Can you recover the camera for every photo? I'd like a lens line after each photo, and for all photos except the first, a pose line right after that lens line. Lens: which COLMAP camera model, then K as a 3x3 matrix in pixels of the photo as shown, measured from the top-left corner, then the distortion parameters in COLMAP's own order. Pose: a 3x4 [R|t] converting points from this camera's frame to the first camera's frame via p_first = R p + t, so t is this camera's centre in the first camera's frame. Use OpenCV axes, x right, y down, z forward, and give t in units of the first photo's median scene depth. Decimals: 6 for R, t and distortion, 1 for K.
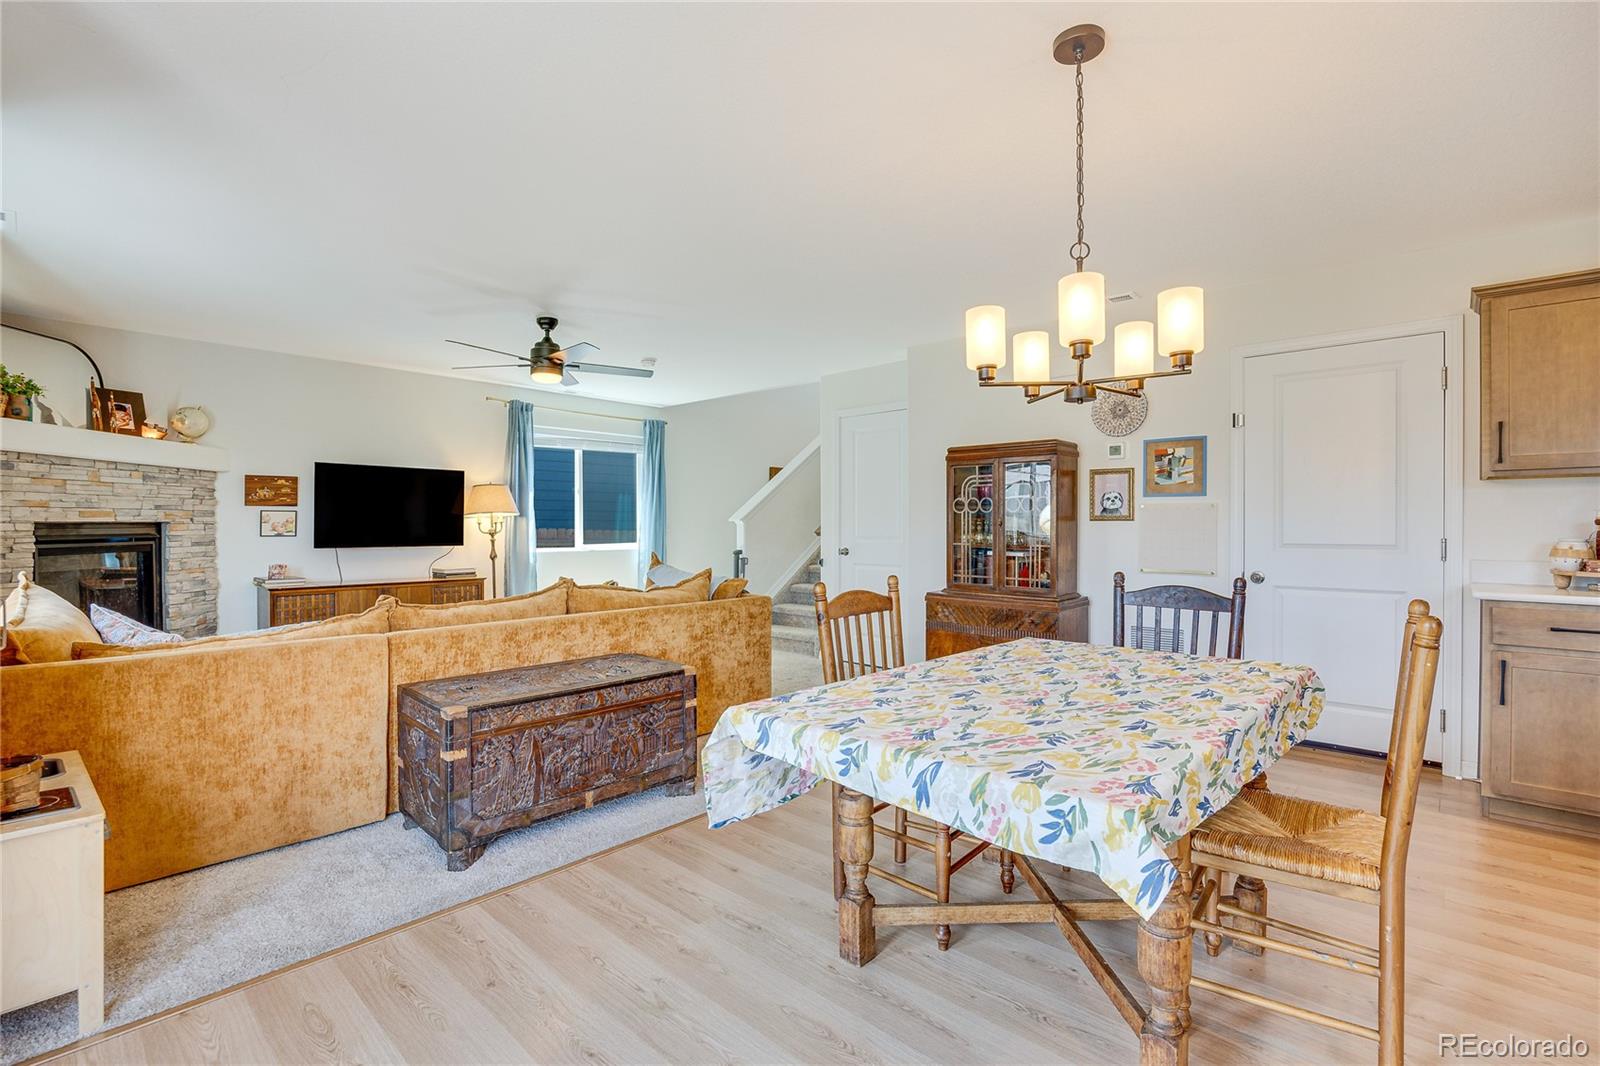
lens RADIAL K [[726.5, 0, 802.4], [0, 726.5, 526.9], [0, 0, 1]] dist [-0.009952, -0.001203]
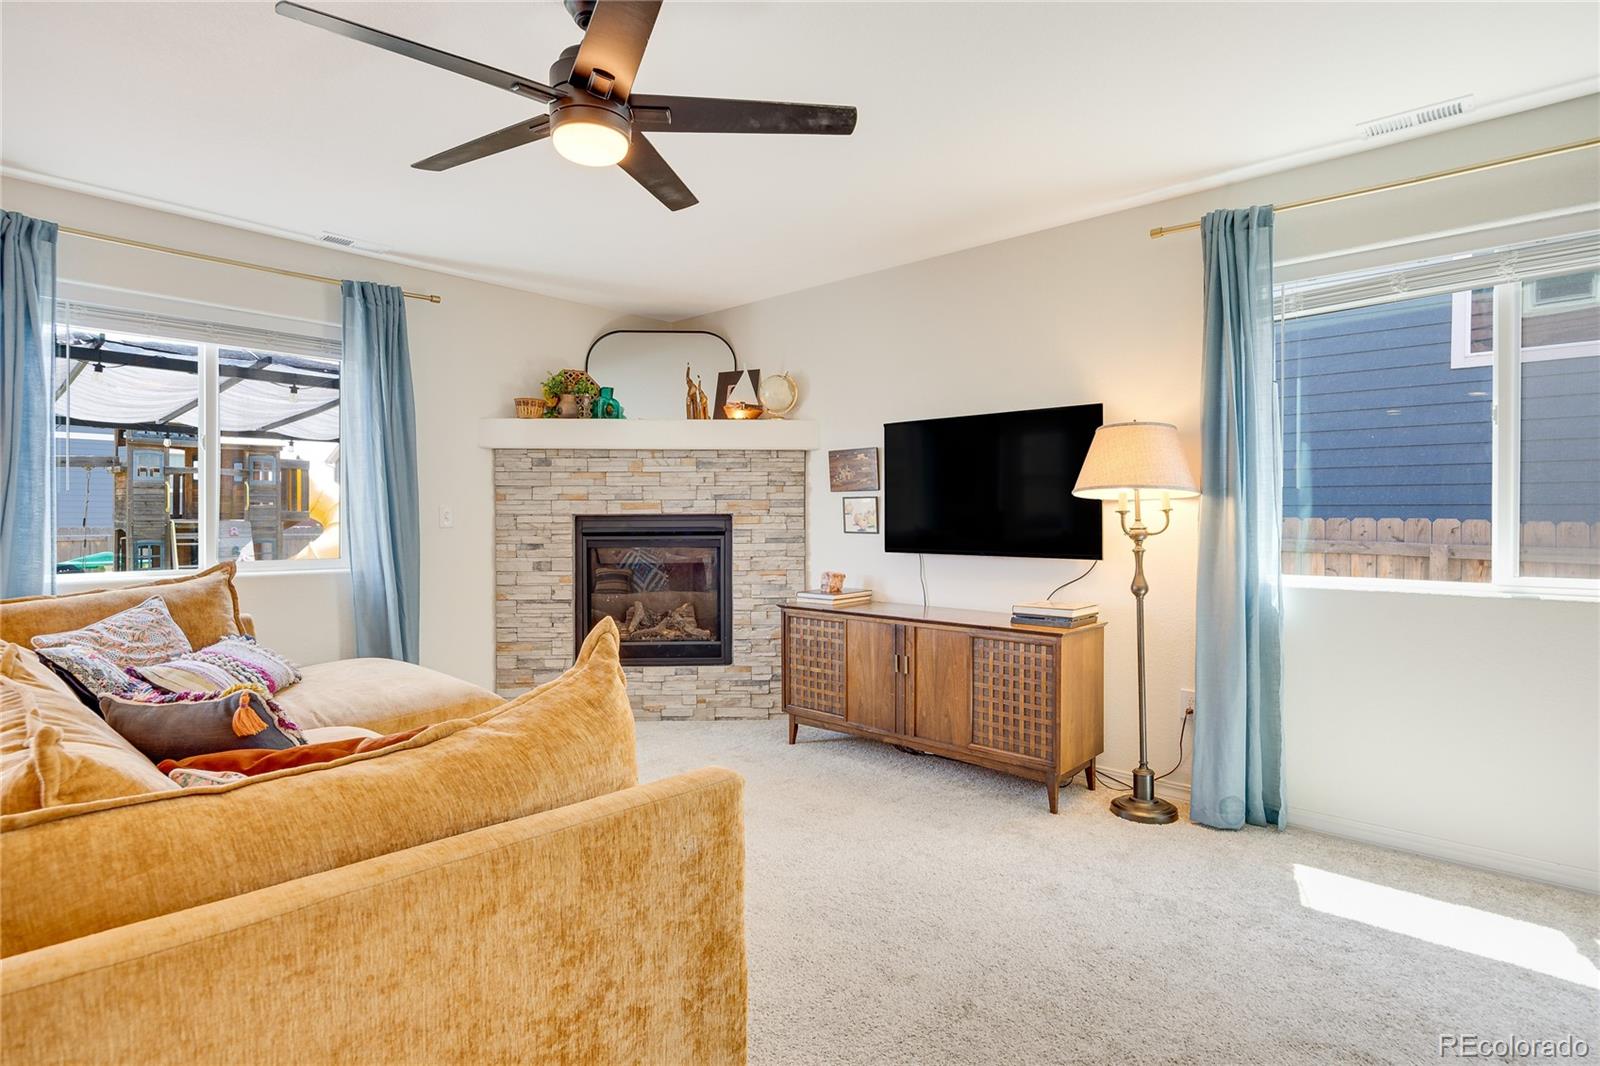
lens RADIAL K [[798.1, 0, 798.9], [0, 798.1, 524.6], [0, 0, 1]] dist [-0.014250, -0.000549]
pose [[0.007365, 0.007772, -0.999943, 0.073598], [-0.002172, 0.999968, 0.007756, -0.001463], [0.999971, 0.002115, 0.007381, 1.043150]]
